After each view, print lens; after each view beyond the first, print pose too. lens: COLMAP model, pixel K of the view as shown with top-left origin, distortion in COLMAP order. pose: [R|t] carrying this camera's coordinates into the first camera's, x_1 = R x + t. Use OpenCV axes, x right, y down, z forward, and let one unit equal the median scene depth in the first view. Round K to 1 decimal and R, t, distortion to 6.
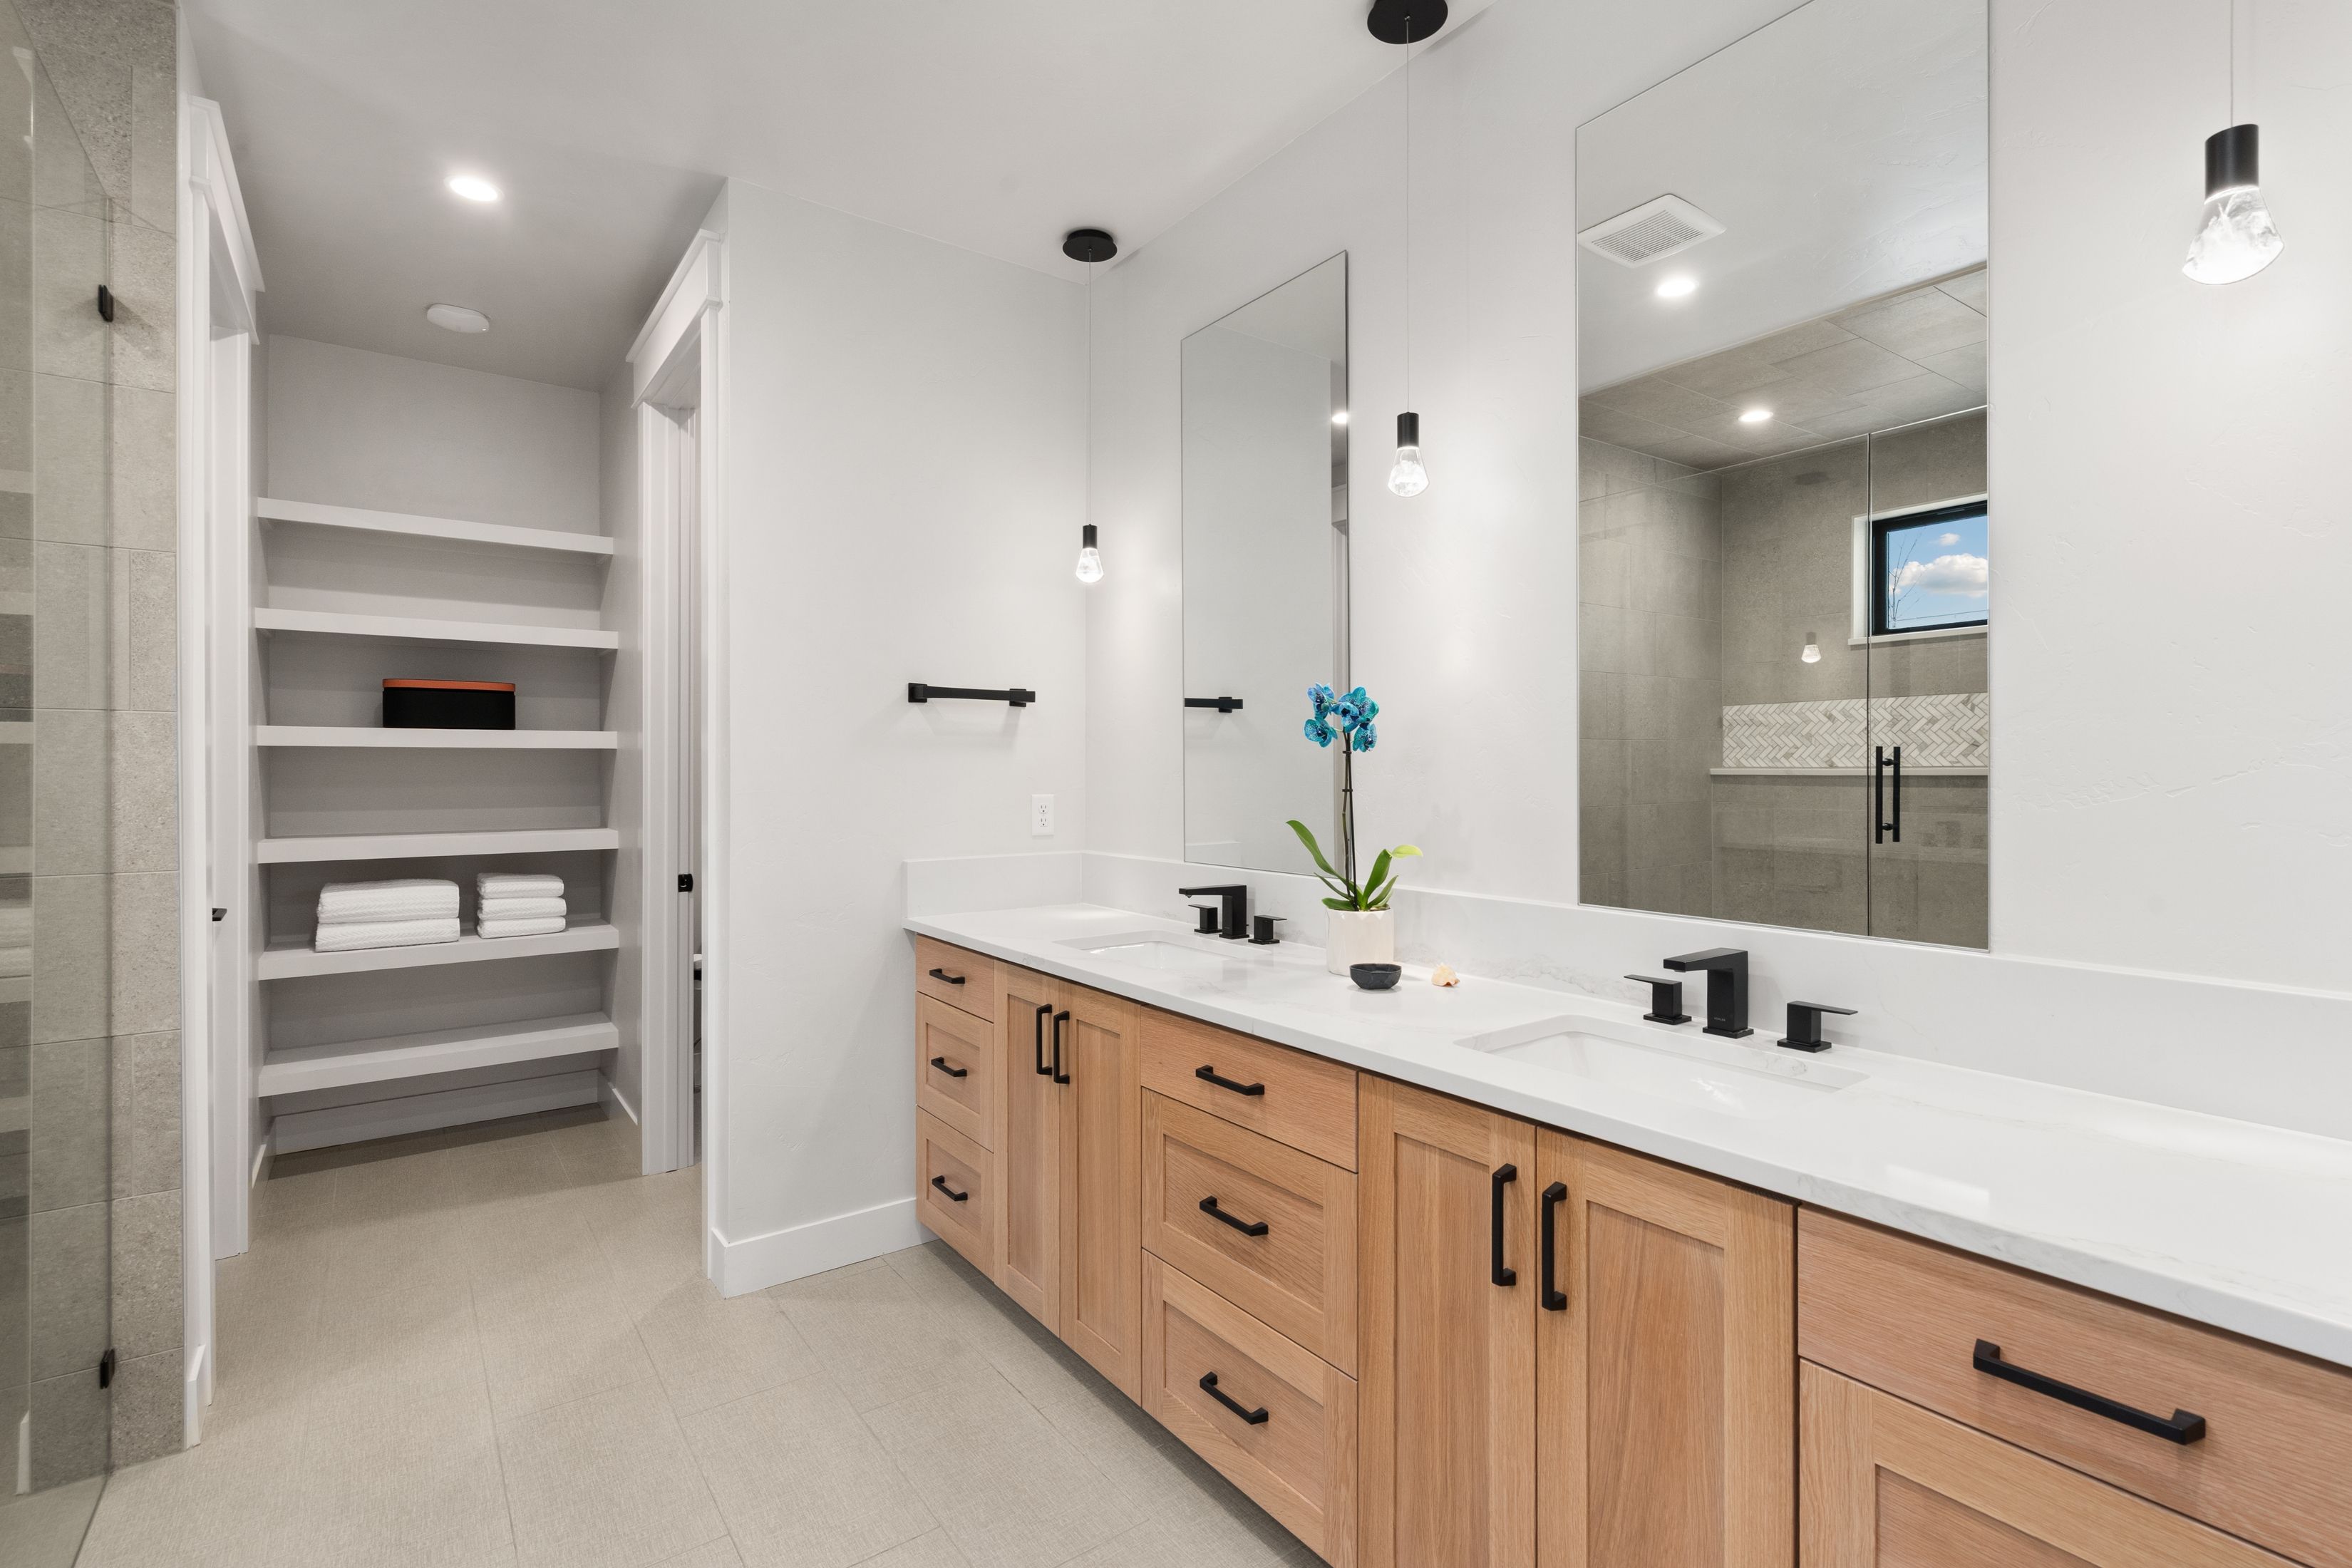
lens RADIAL K [[1081.5, 0, 1175.5], [0, 1081.5, 776.7], [0, 0, 1]] dist [-0.000865, 0.000665]
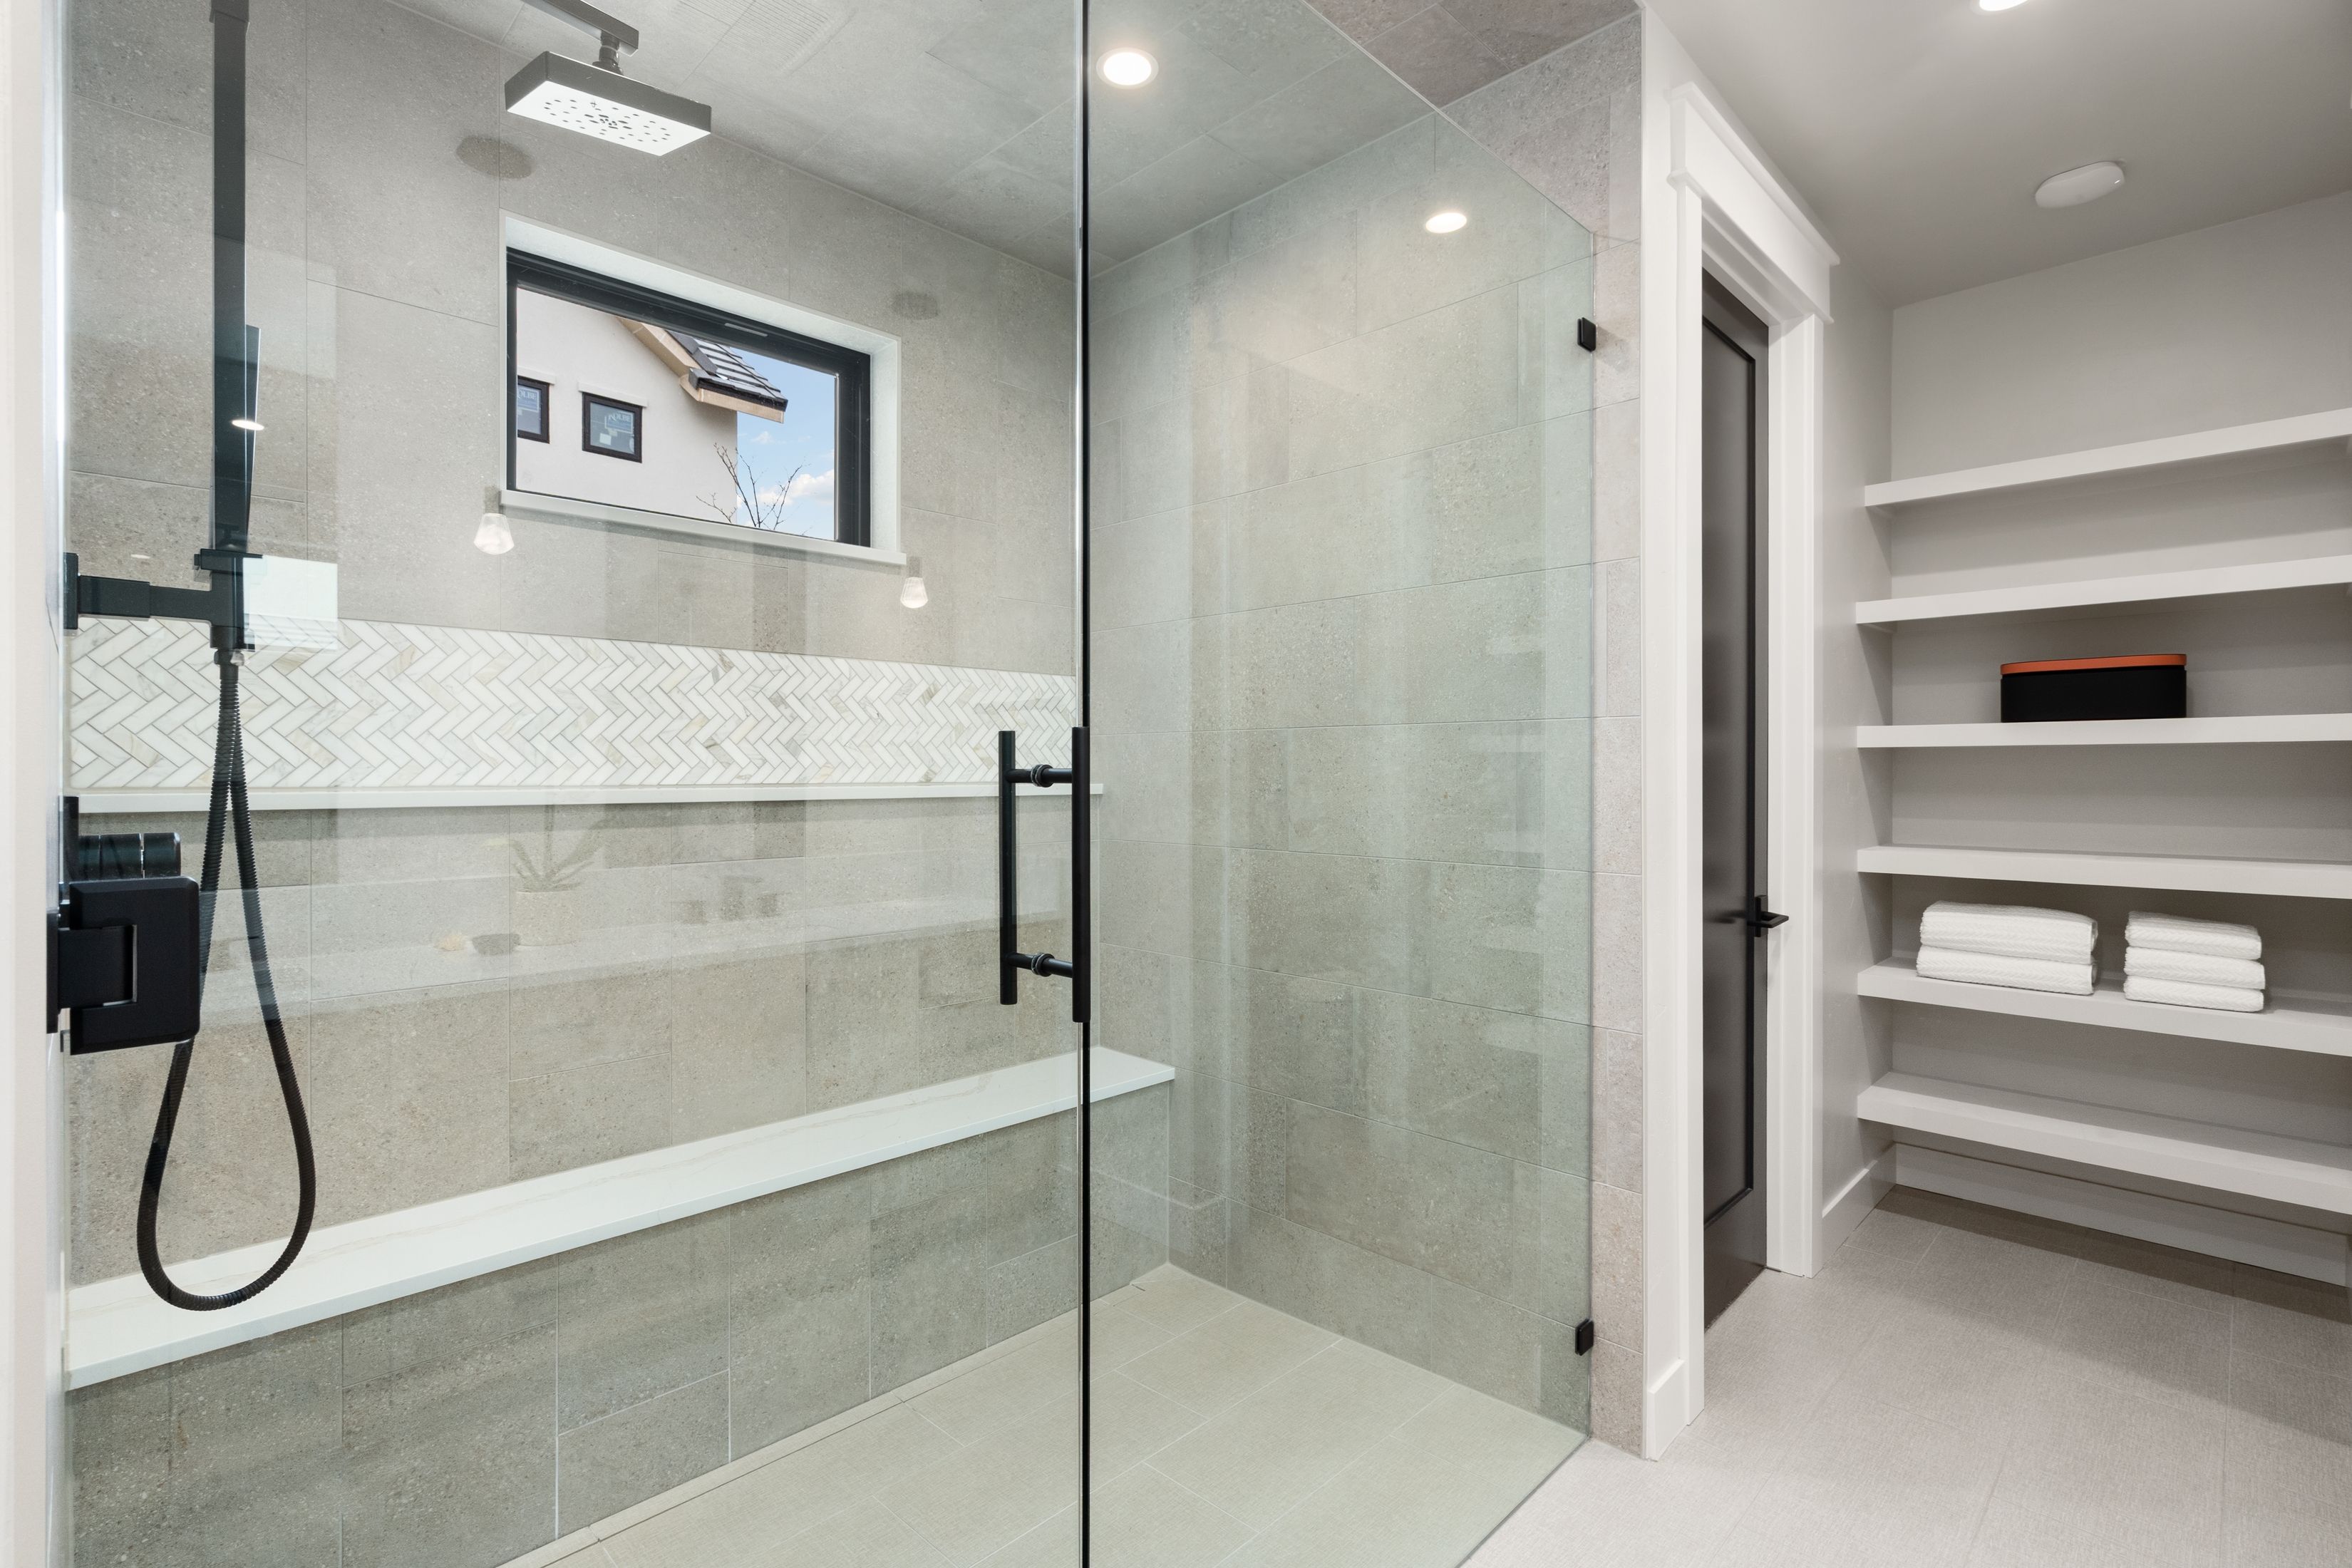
lens RADIAL K [[1081.5, 0, 1163.6], [0, 1081.5, 773.6], [0, 0, 1]] dist [-0.000865, 0.000665]
pose [[0.148933, 0.002991, -0.988843, -0.000706], [-0.006339, 0.999978, 0.002070, -0.003743], [0.988827, 0.005960, 0.148949, 0.254652]]
